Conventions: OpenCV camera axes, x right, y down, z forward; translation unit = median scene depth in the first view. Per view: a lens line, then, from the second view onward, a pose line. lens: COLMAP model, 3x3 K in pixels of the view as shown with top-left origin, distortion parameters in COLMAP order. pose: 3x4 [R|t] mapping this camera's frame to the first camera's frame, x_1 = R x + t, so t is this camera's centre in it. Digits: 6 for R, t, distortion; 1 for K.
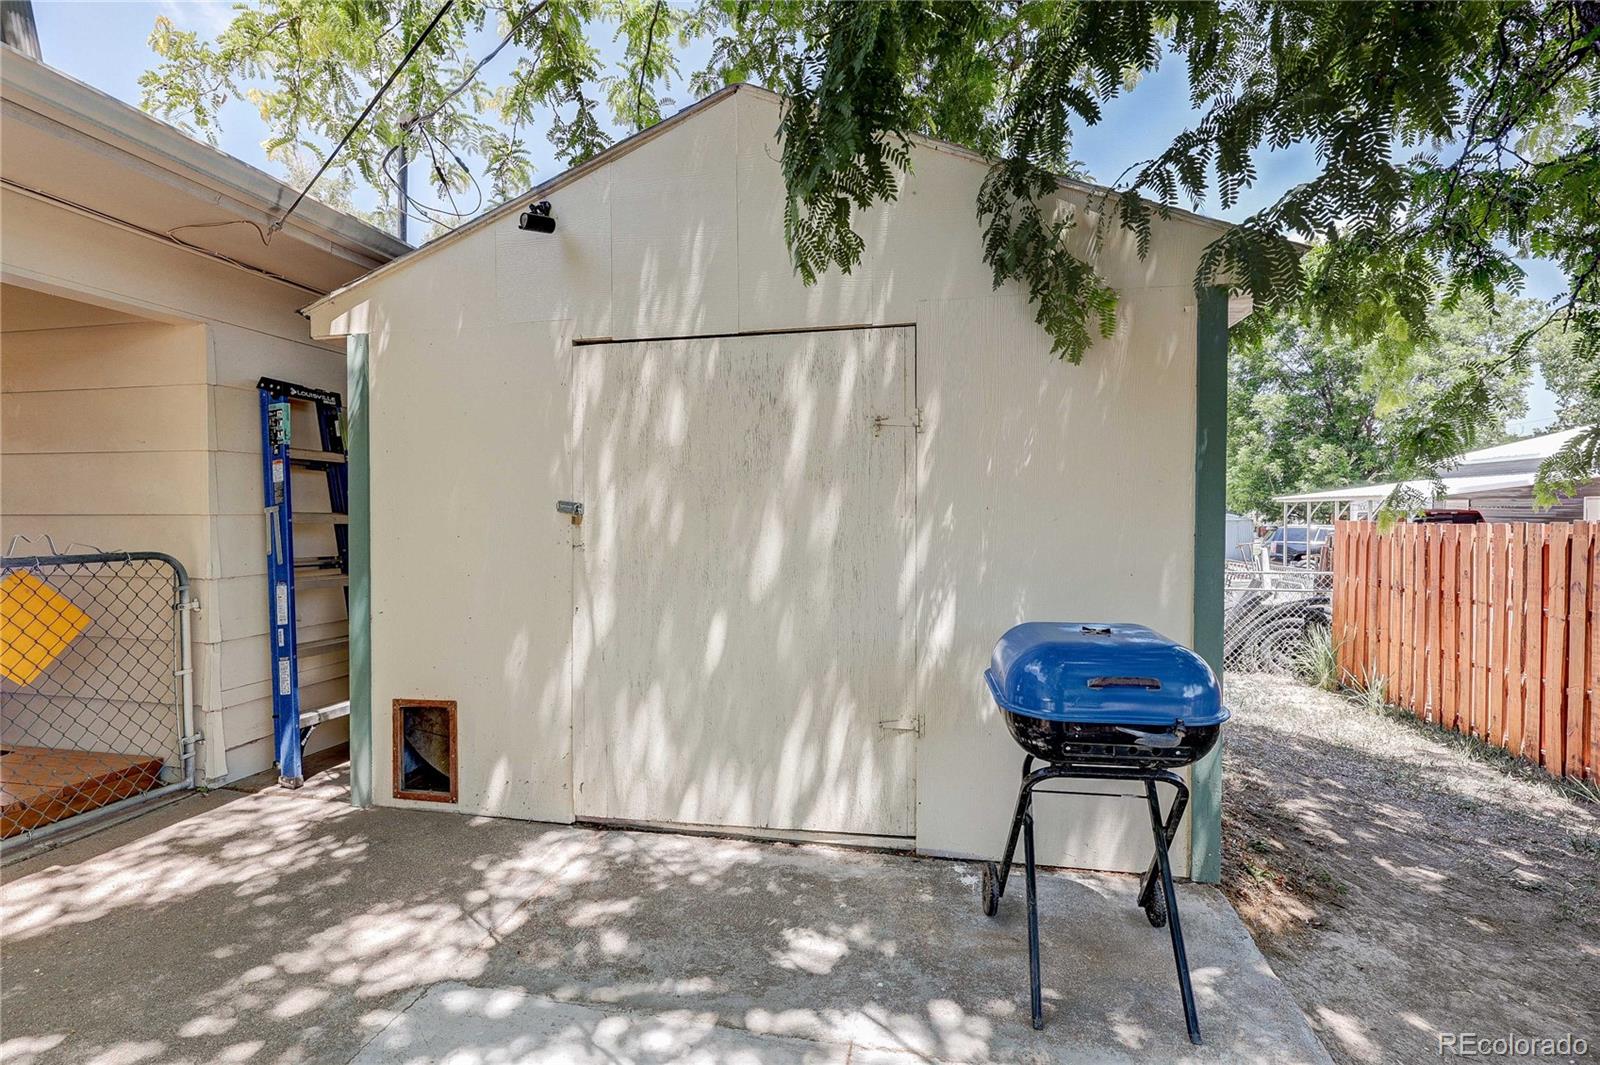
lens RADIAL K [[762.0, 0, 798.0], [0, 762.0, 491.8], [0, 0, 1]] dist [-0.002759, 0.000084]
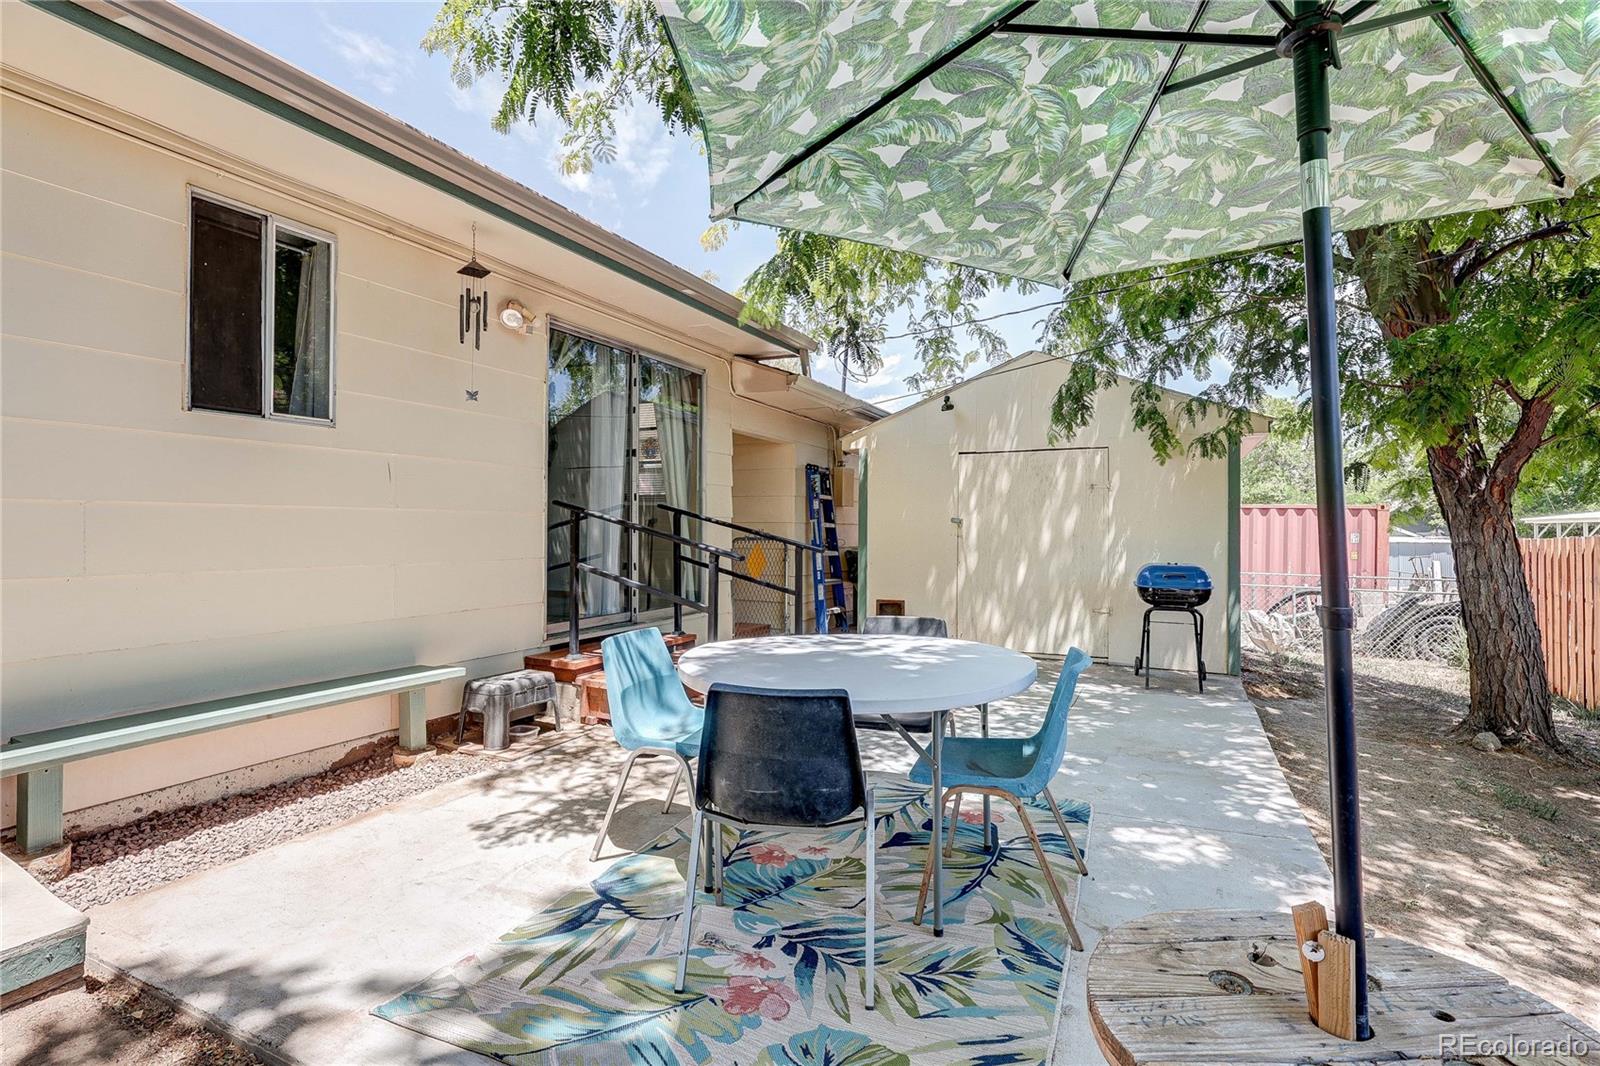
lens RADIAL K [[762.0, 0, 798.0], [0, 762.0, 492.3], [0, 0, 1]] dist [-0.002759, 0.000084]
pose [[0.960768, -0.009645, -0.277185, -0.115385], [0.001581, 0.999569, -0.029302, 0.007265], [0.277348, 0.027714, 0.960370, -1.556848]]
